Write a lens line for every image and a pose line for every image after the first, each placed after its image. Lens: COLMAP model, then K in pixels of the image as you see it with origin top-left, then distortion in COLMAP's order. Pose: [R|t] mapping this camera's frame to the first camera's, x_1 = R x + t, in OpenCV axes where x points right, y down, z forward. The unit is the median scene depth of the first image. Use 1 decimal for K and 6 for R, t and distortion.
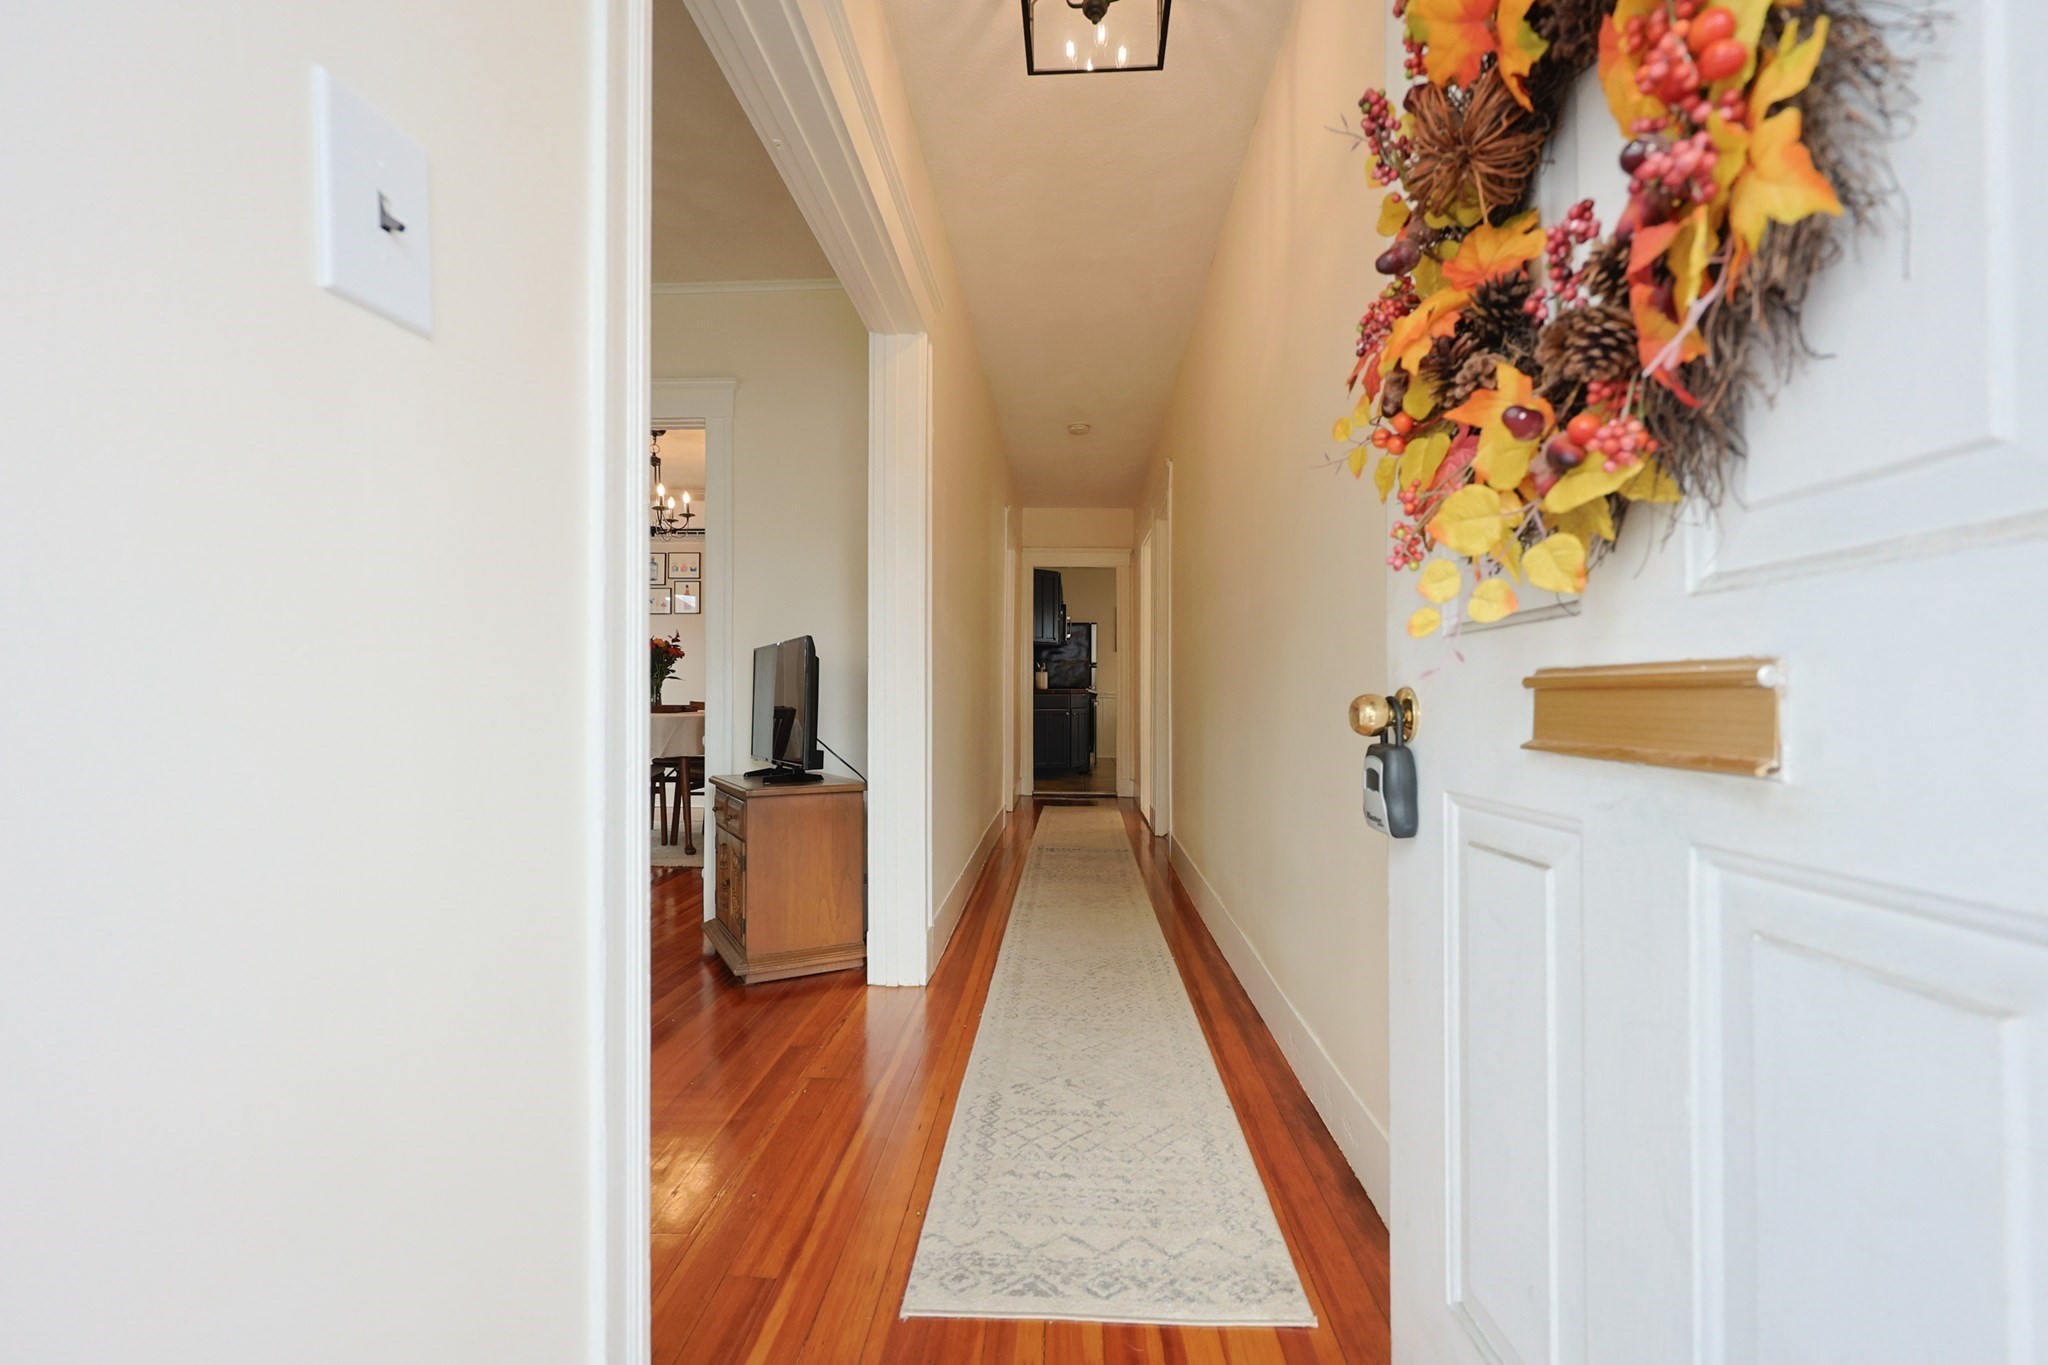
lens RADIAL K [[892.6, 0, 1028.7], [0, 892.6, 690.0], [0, 0, 1]] dist [0.000191, 0.000020]
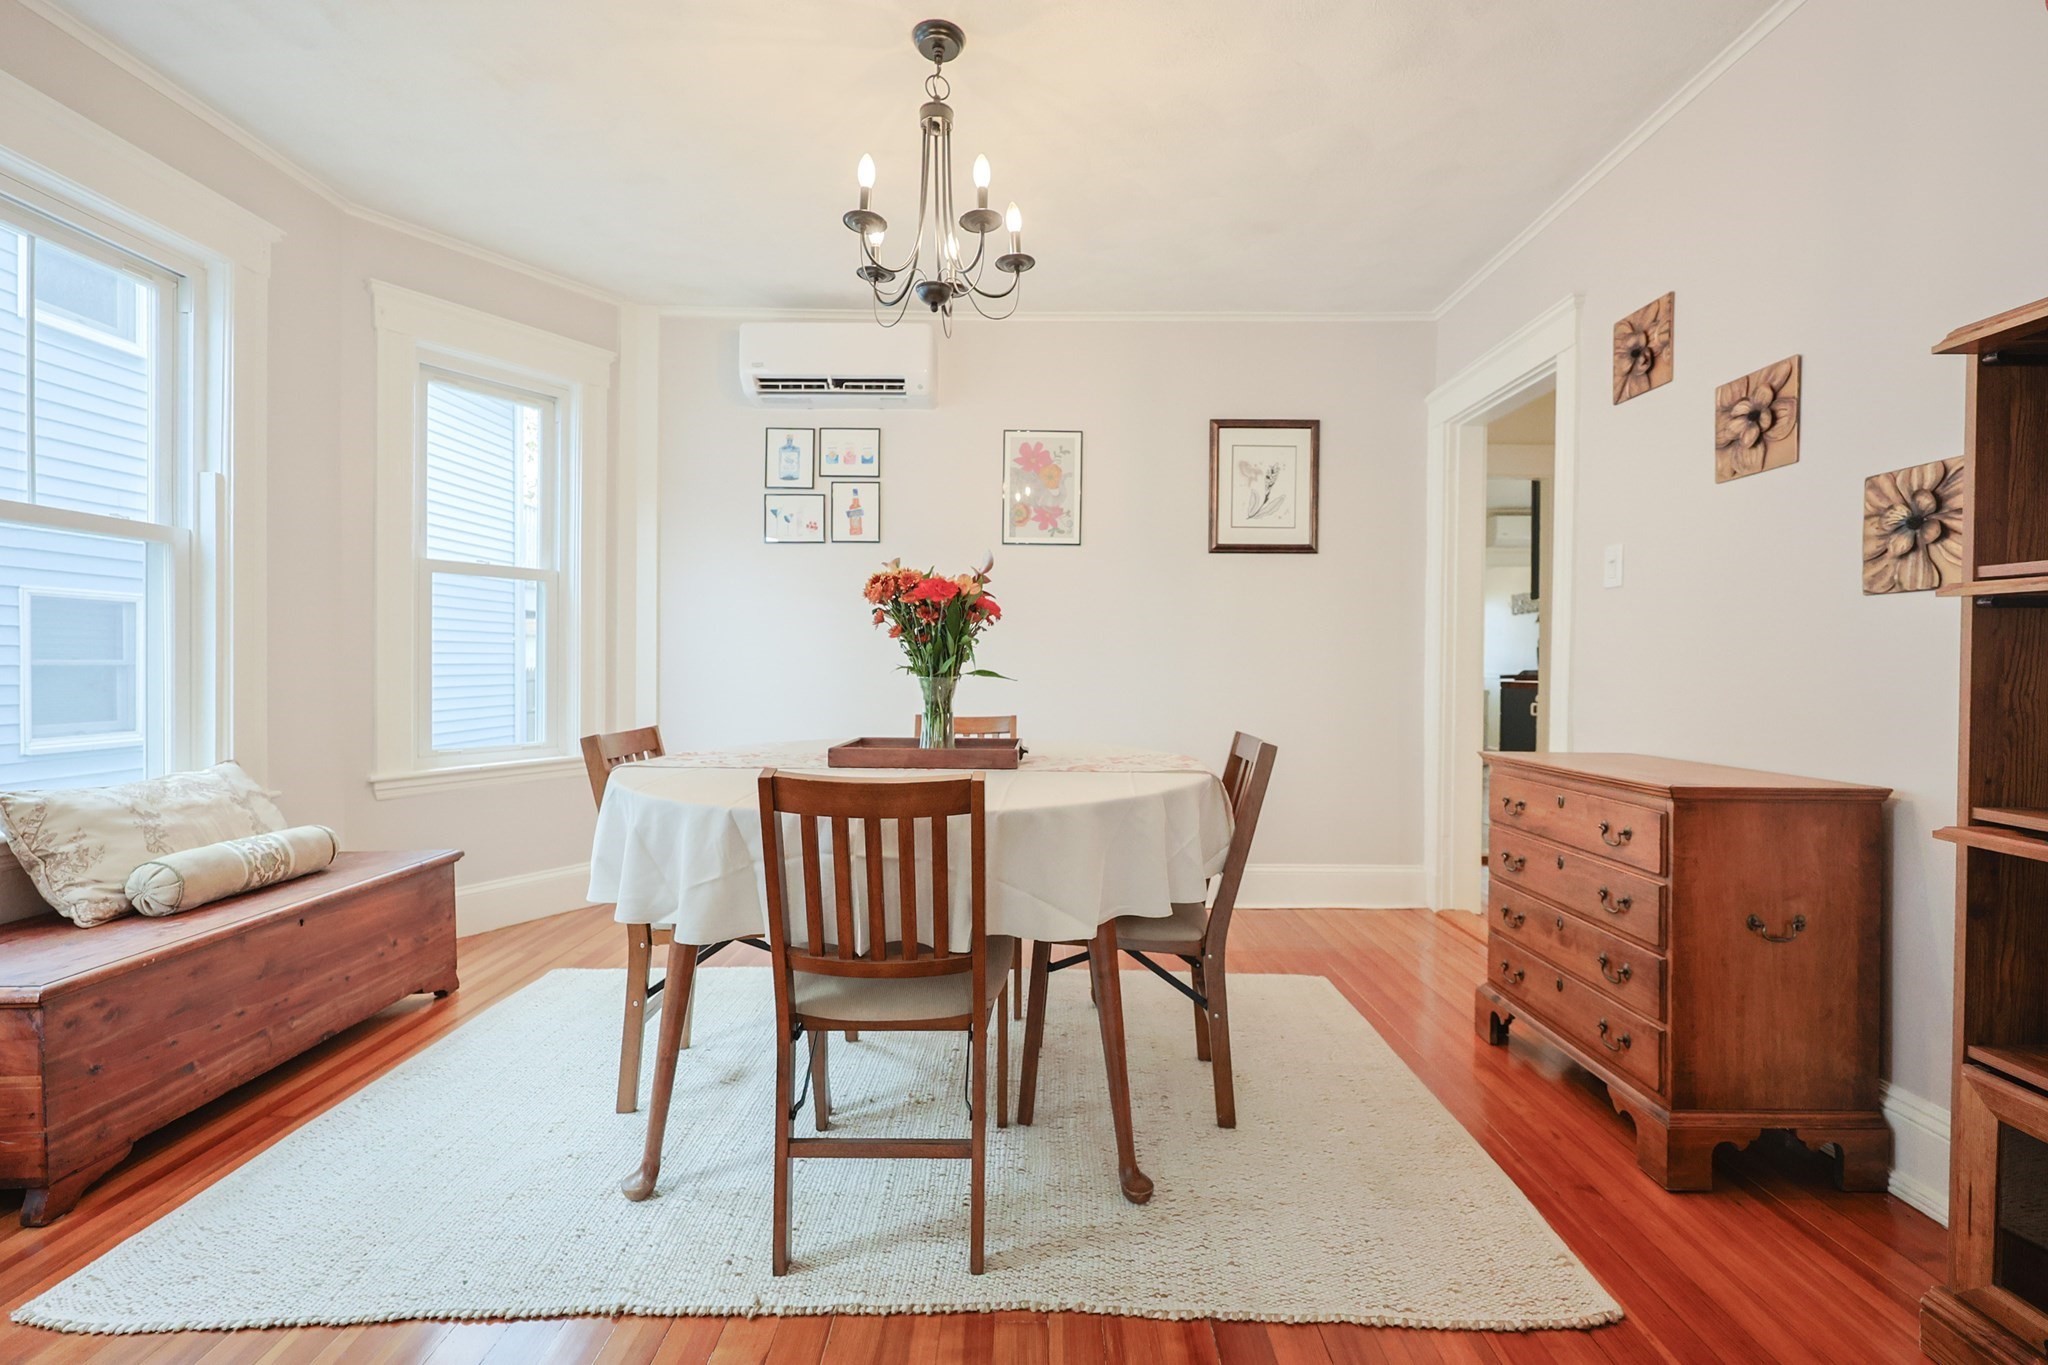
lens RADIAL K [[876.5, 0, 1040.8], [0, 876.5, 675.3], [0, 0, 1]] dist [-0.001088, -0.000112]
pose [[0.998275, -0.001908, 0.058674, -0.390632], [0.000929, 0.999860, 0.016712, -0.019180], [-0.058698, -0.016628, 0.998137, 0.604477]]
